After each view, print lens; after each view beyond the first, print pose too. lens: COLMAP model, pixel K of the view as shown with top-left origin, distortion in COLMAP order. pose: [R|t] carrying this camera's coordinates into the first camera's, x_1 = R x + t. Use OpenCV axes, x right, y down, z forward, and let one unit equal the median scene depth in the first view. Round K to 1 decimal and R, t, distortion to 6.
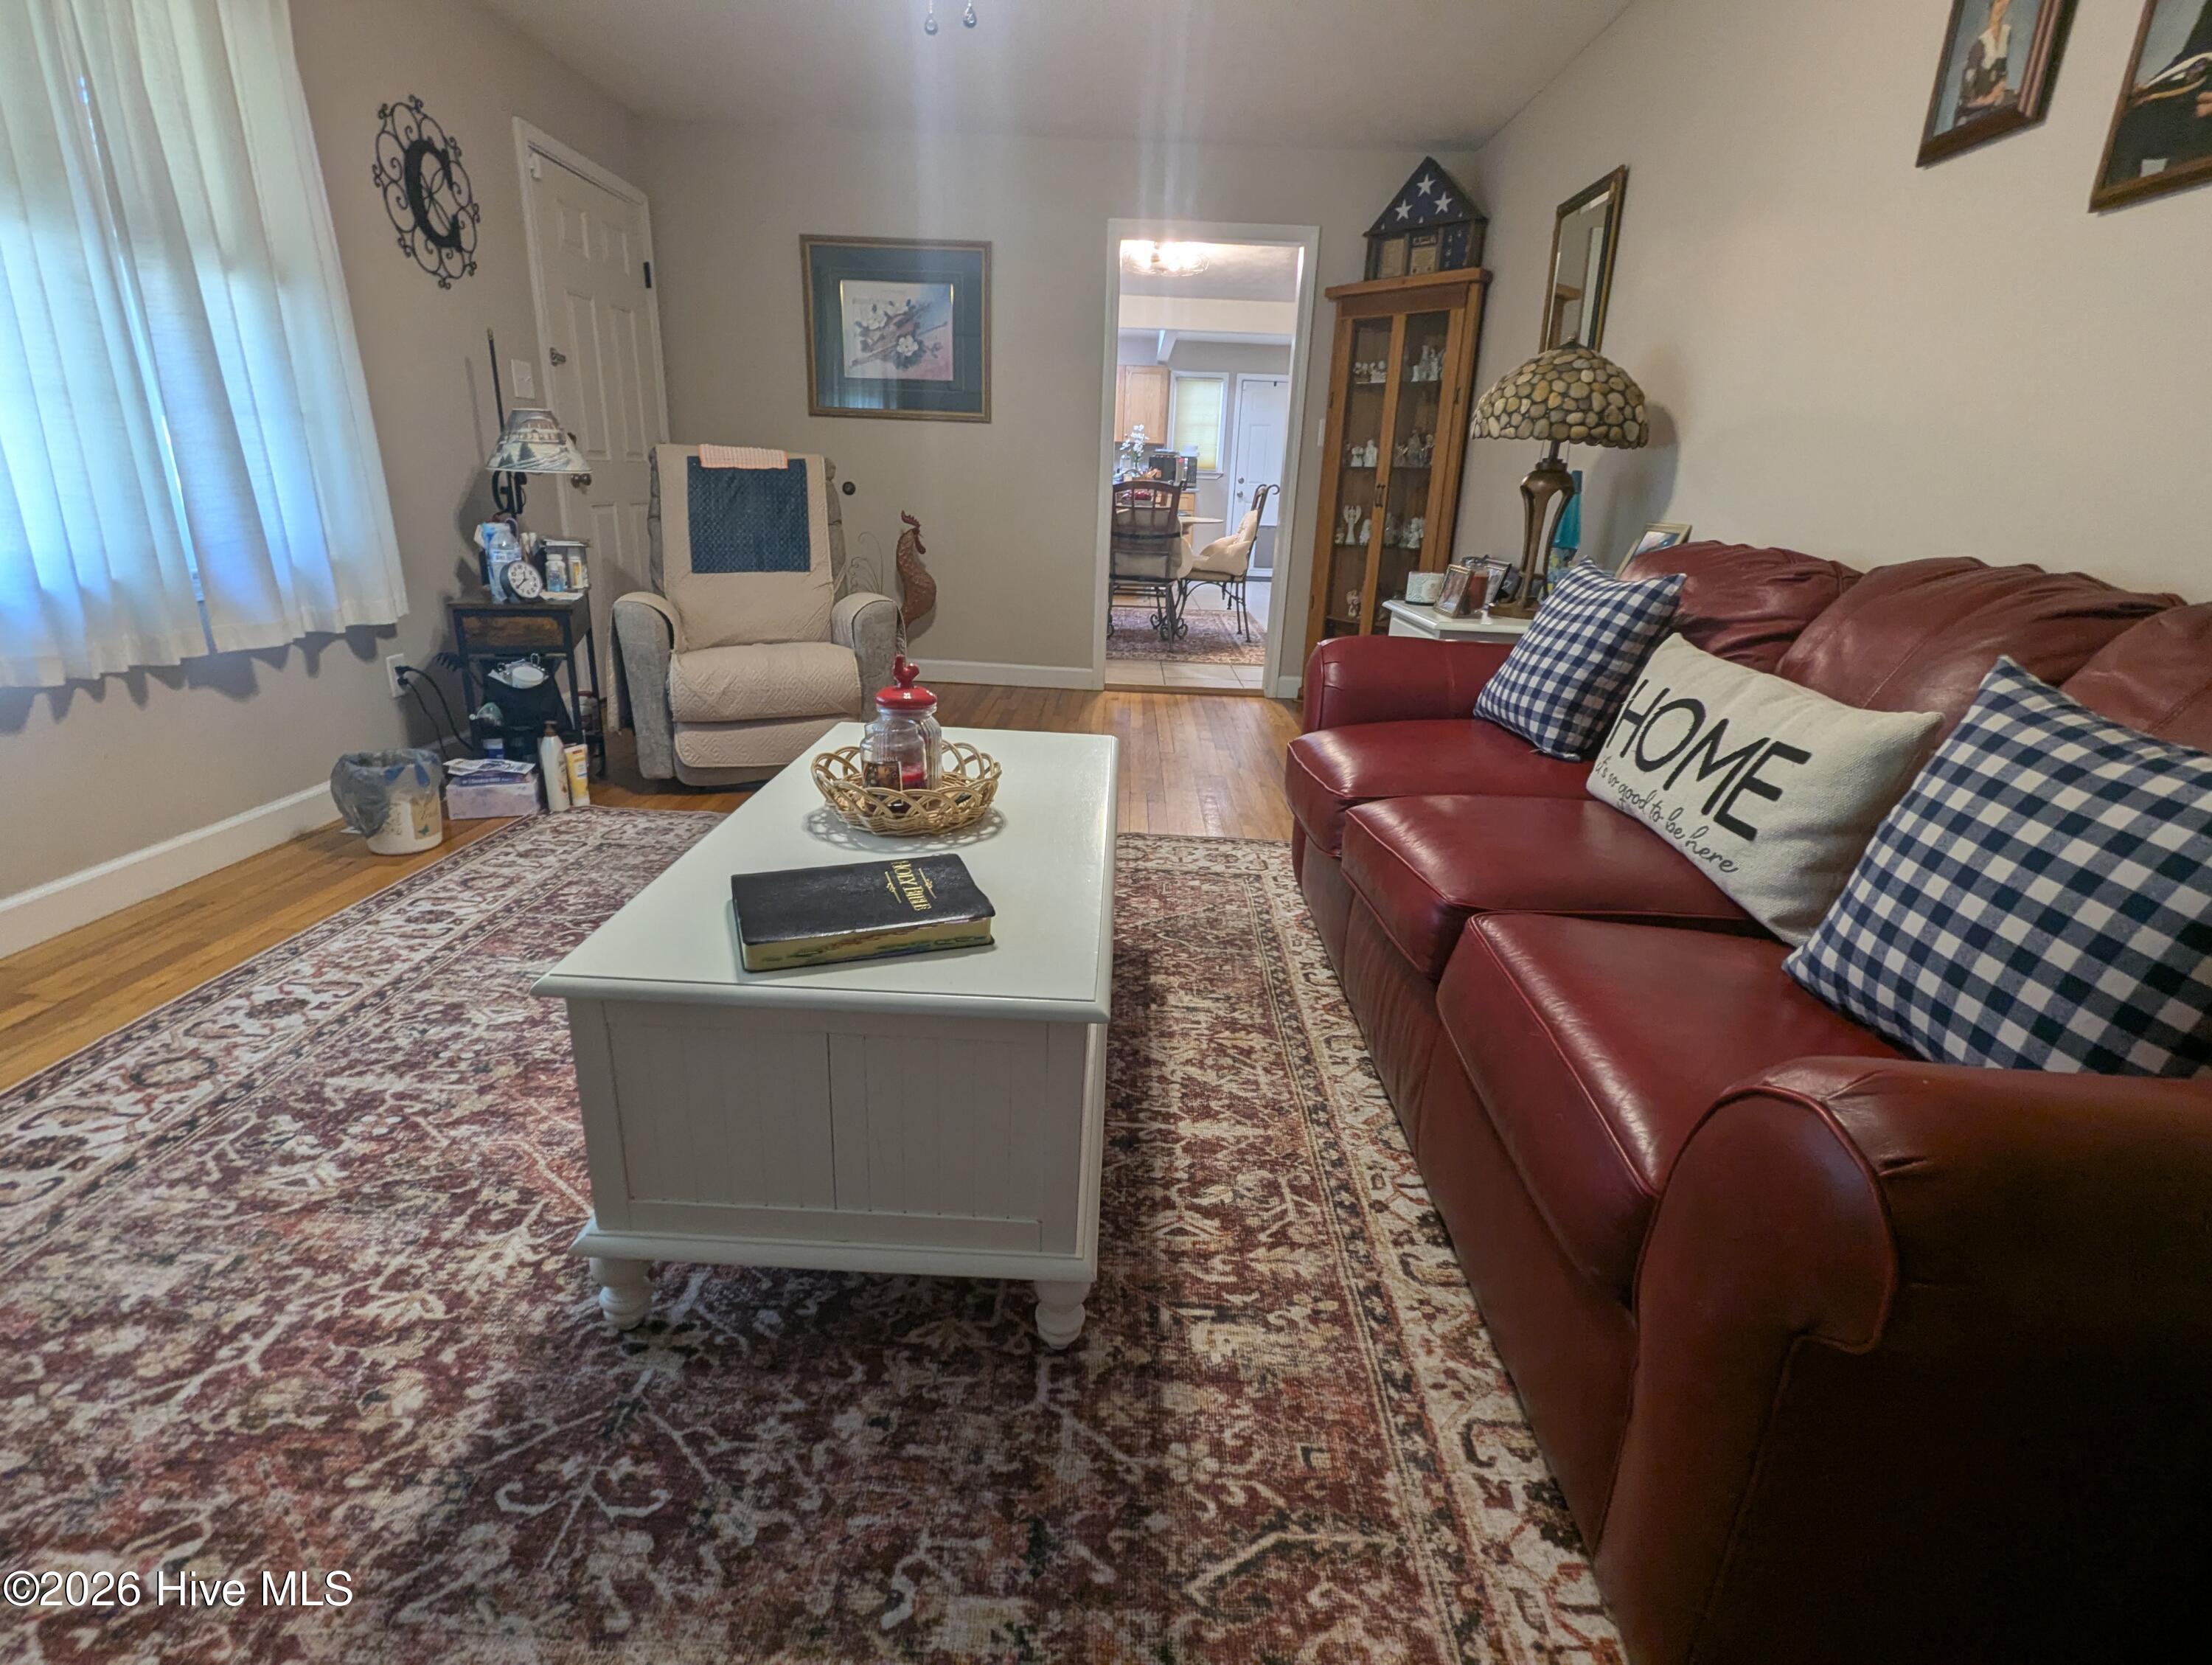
lens RADIAL K [[1053.3, 0, 1106.0], [0, 1053.3, 832.1], [0, 0, 1]] dist [-0.000328, 0.001707]
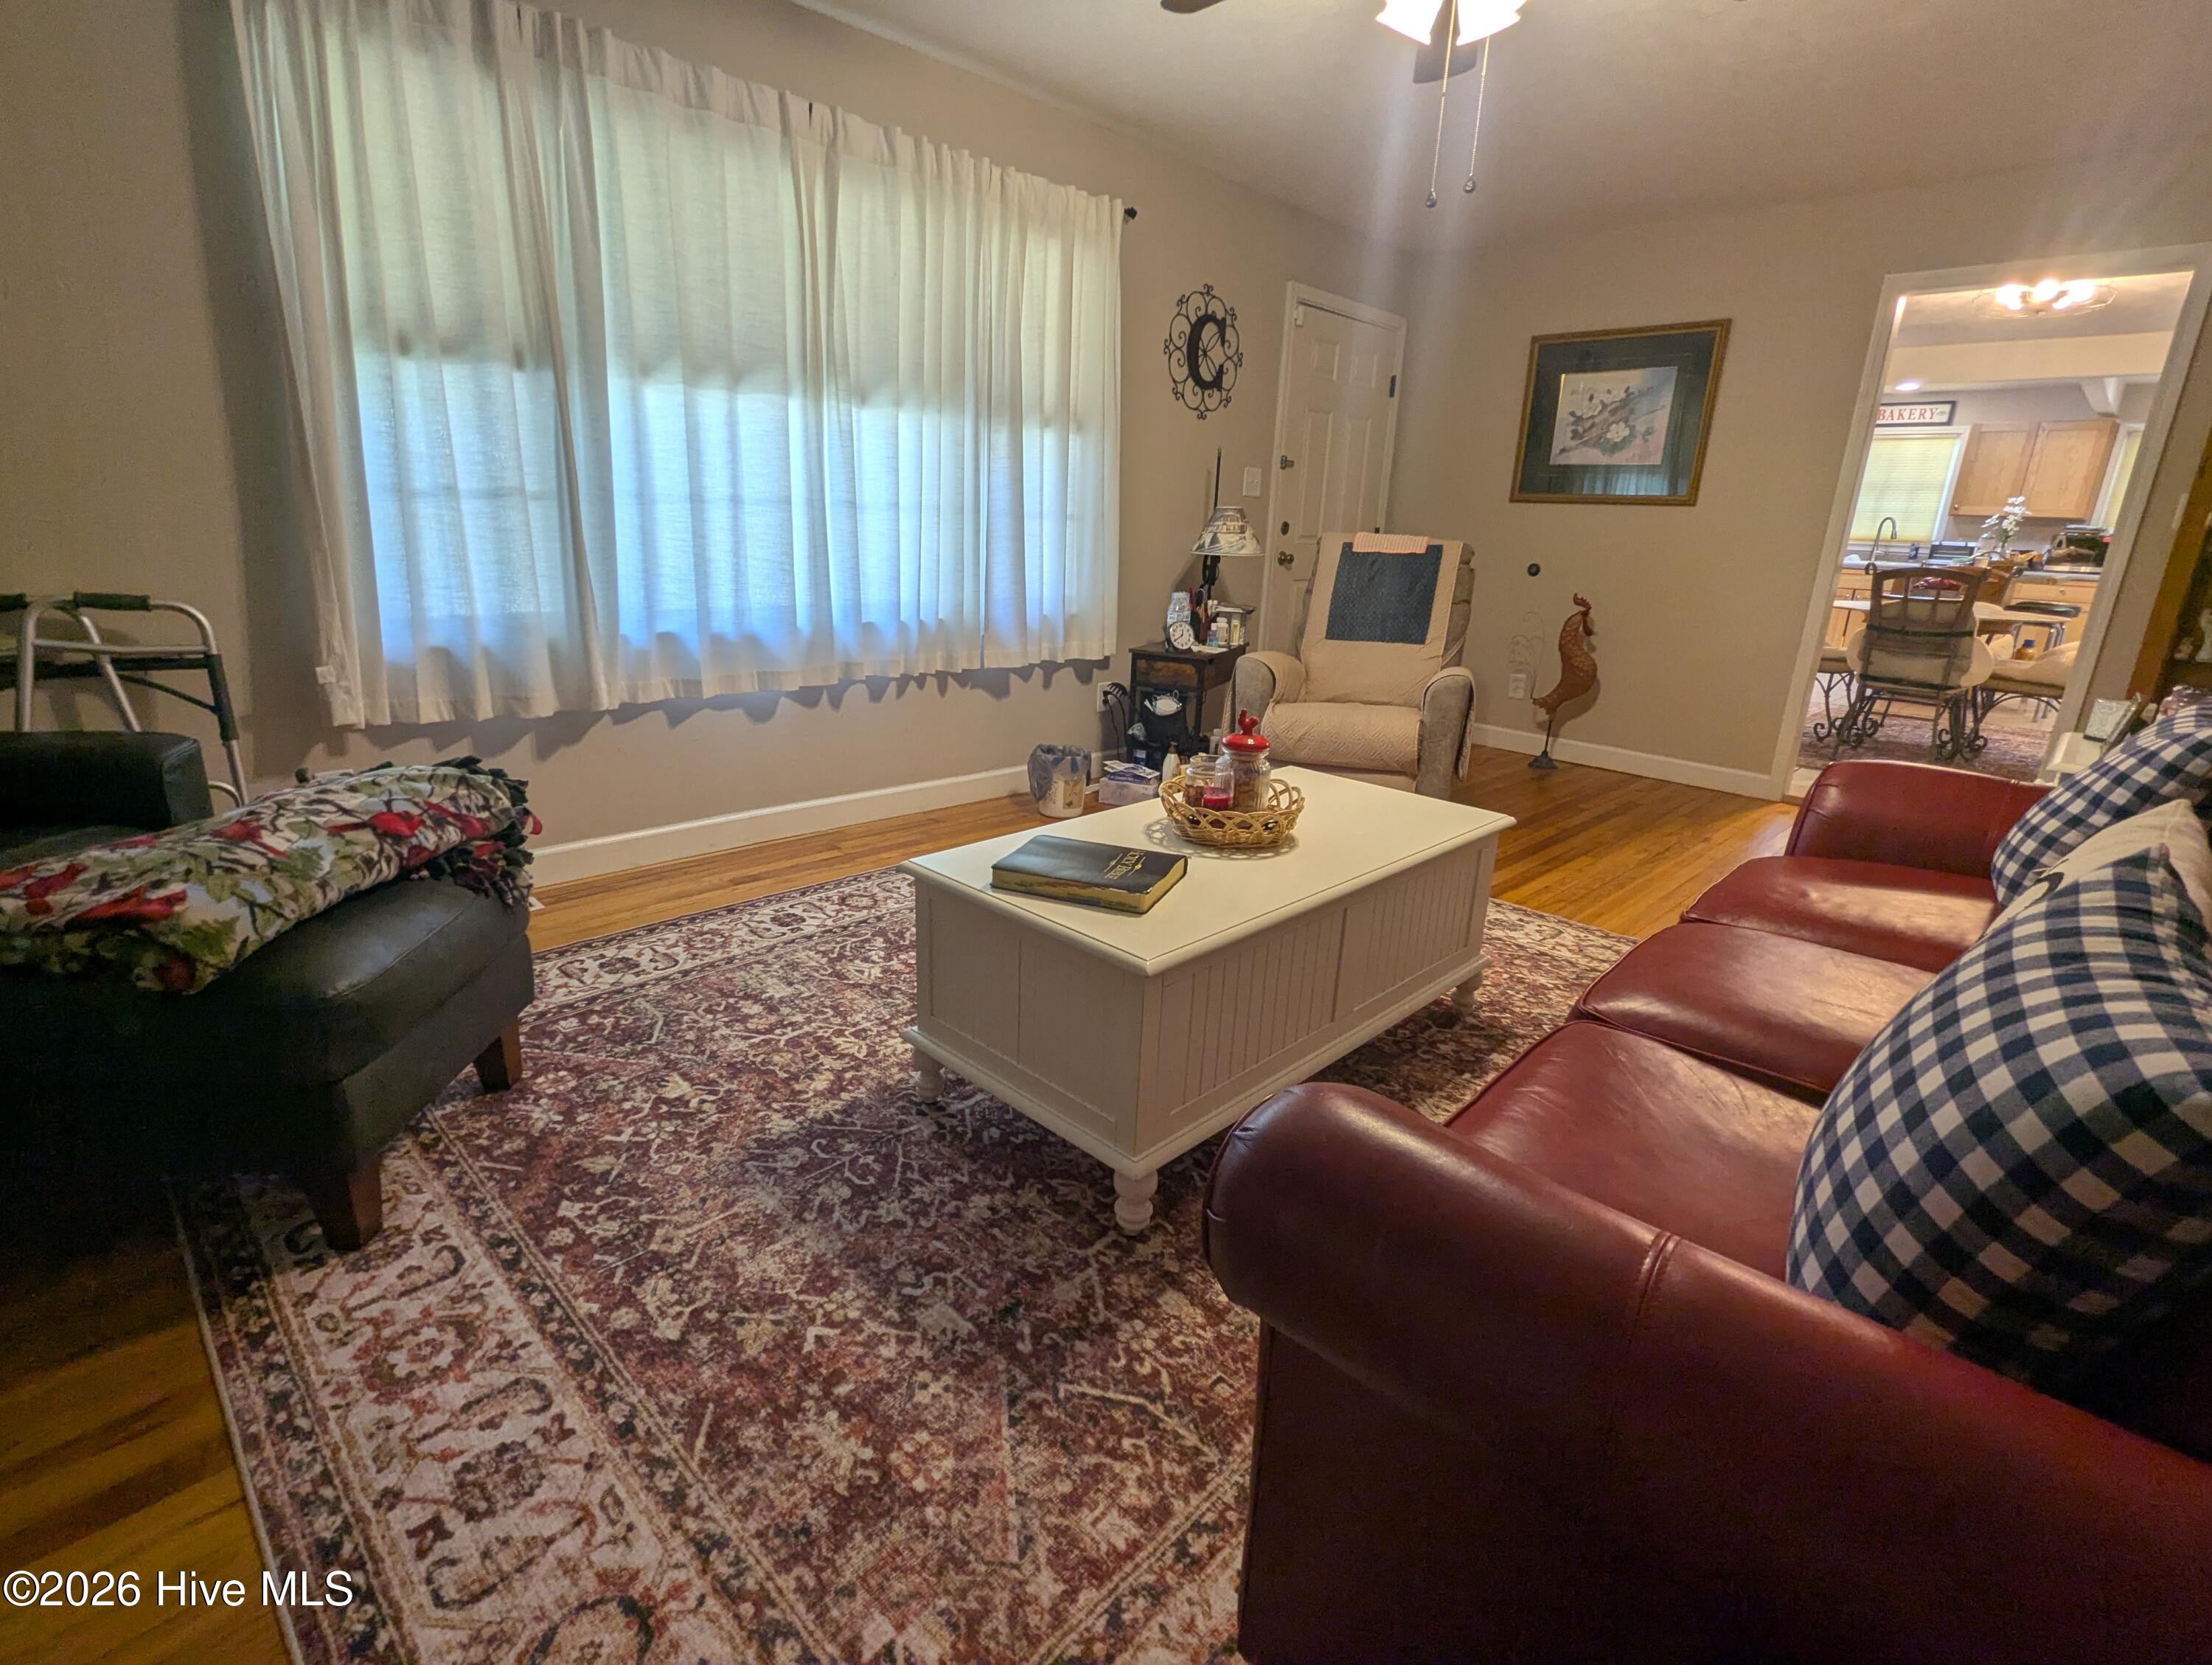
lens RADIAL K [[1053.3, 0, 1107.0], [0, 1053.3, 835.6], [0, 0, 1]] dist [-0.000328, 0.001707]
pose [[0.732488, 0.188122, -0.654271, 0.435267], [-0.226826, 0.973588, 0.025993, -0.010750], [0.641880, 0.129366, 0.755813, -0.040685]]
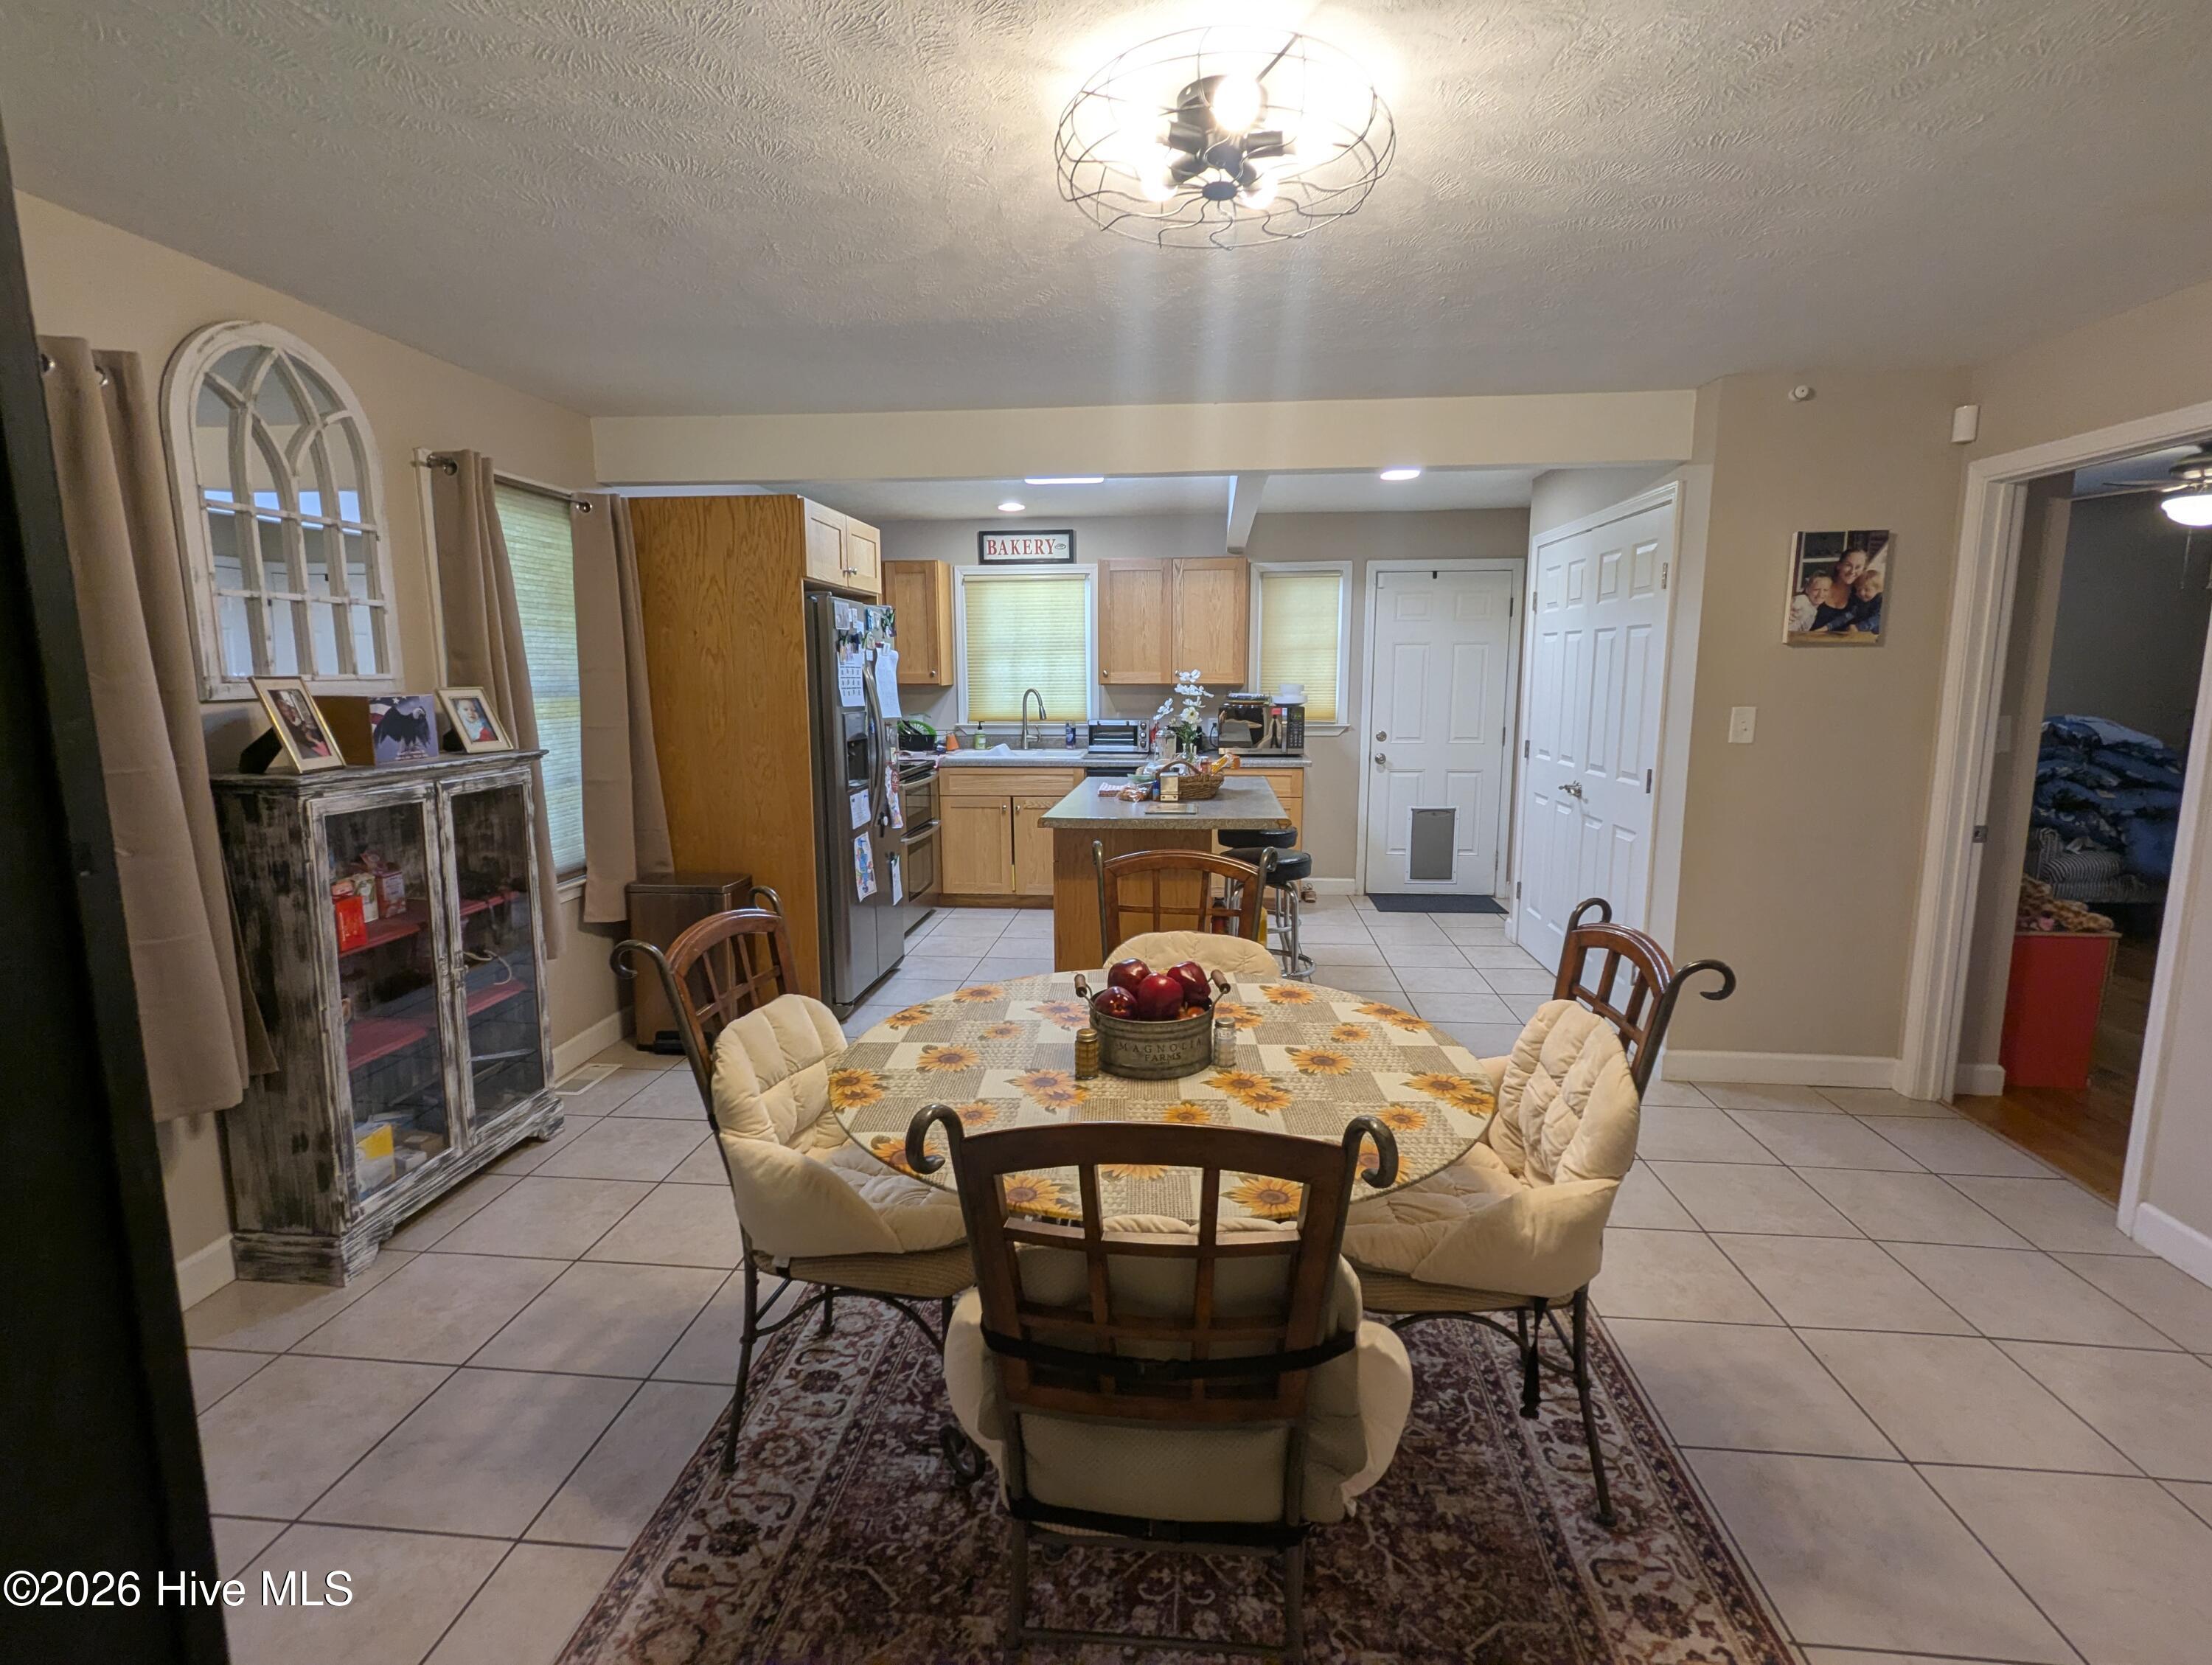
lens RADIAL K [[1053.3, 0, 1107.8], [0, 1053.3, 834.1], [0, 0, 1]] dist [-0.000328, 0.001707]
pose [[0.996294, -0.030088, -0.080579, 0.134967], [0.015917, 0.985134, -0.171046, -1.054185], [0.084528, 0.169130, 0.981962, 2.453371]]
